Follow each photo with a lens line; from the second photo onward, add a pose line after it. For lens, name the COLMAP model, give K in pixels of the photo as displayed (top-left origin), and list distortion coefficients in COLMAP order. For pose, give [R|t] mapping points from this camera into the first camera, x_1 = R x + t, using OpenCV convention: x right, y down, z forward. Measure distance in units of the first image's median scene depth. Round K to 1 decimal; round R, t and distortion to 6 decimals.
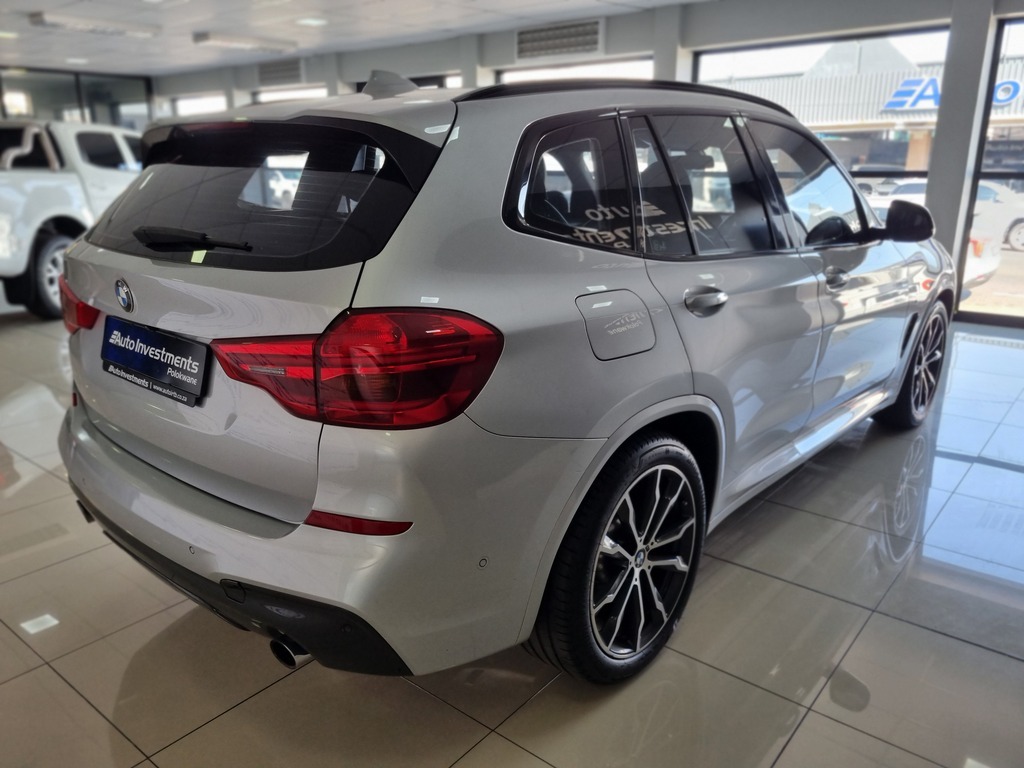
lens RADIAL K [[774.0, 0, 512.0], [0, 774.0, 384.0], [0, 0, 1]] dist [0.033265, -0.002201]
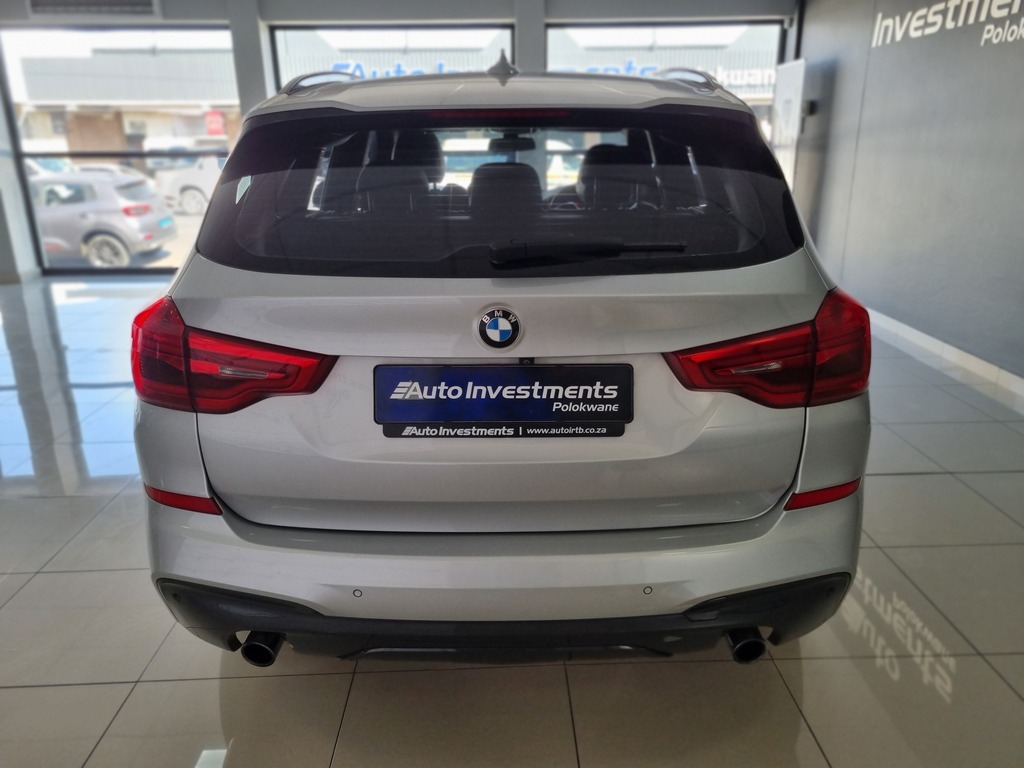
lens RADIAL K [[774.0, 0, 512.0], [0, 774.0, 384.0], [0, 0, 1]] dist [0.033265, -0.002201]
pose [[0.755203, -0.211707, 0.620361, -0.902309], [0.194849, 0.976132, 0.095916, -0.118715], [-0.625861, 0.048441, 0.778429, 0.338018]]
